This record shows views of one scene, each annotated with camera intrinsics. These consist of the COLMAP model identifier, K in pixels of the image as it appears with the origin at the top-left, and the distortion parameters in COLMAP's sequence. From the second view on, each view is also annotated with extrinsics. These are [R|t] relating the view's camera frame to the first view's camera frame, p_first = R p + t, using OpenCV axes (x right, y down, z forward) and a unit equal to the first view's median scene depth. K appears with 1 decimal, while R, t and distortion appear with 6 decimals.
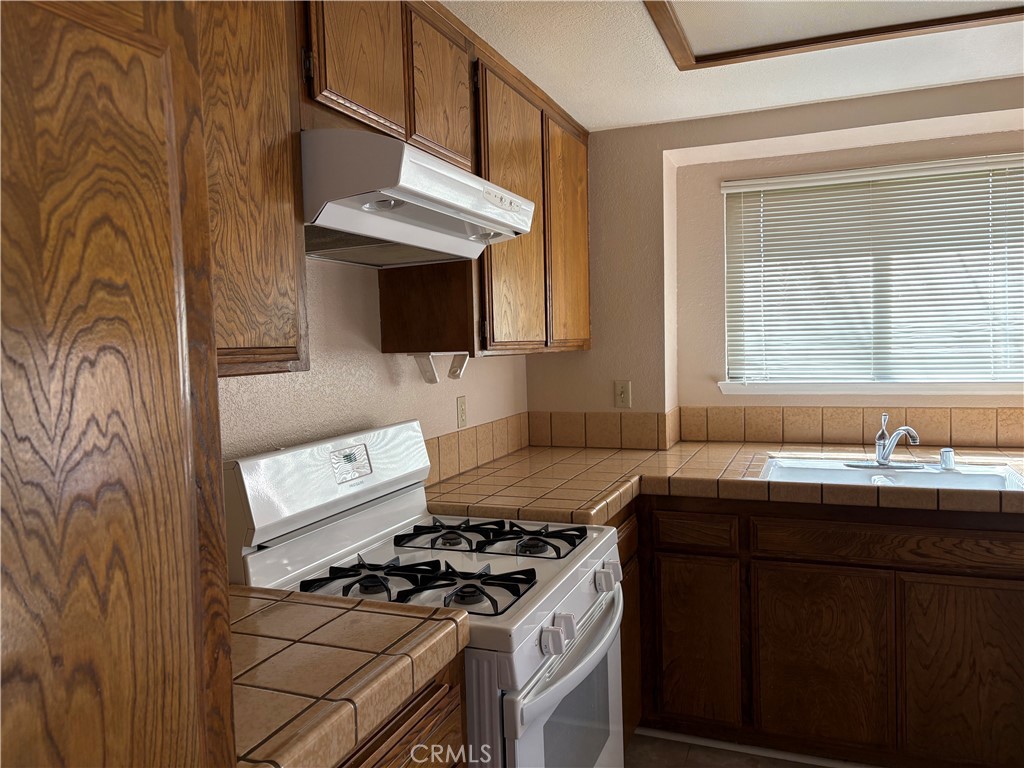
lens RADIAL K [[771.8, 0, 508.4], [0, 771.8, 383.0], [0, 0, 1]] dist [0.043380, -0.040822]
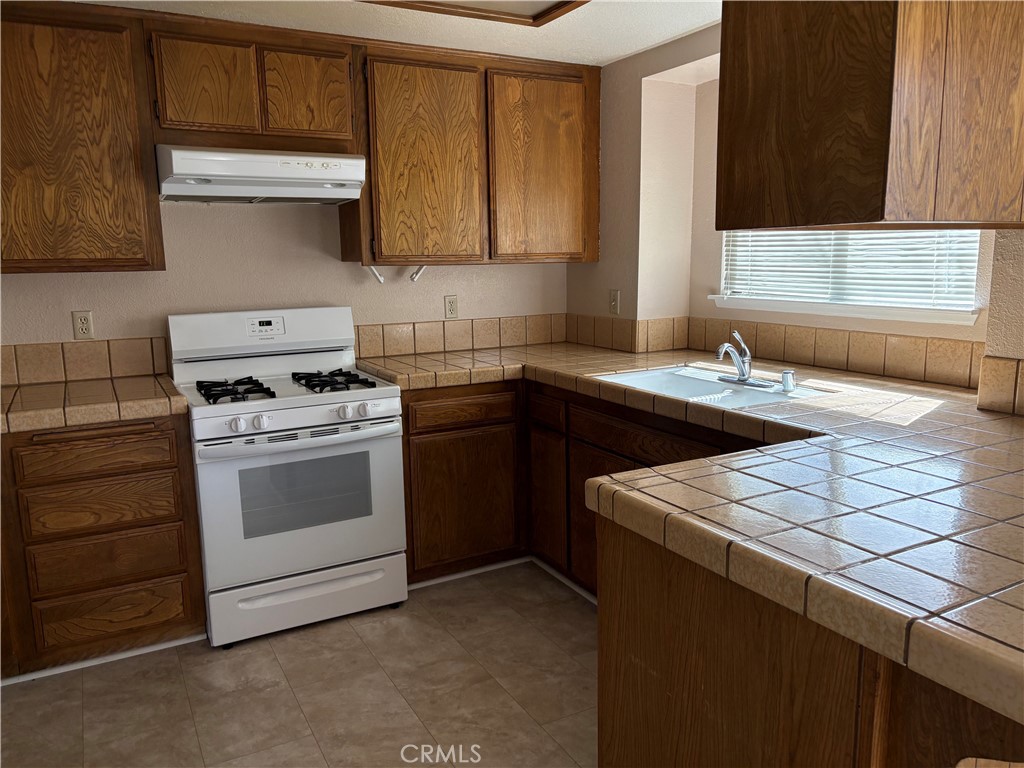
lens RADIAL K [[771.8, 0, 510.6], [0, 771.8, 385.9], [0, 0, 1]] dist [0.043380, -0.040822]
pose [[0.770844, 0.121968, -0.625238, 0.817556], [-0.040133, 0.988848, 0.143420, -0.021892], [0.635758, -0.085461, 0.767143, 0.009109]]
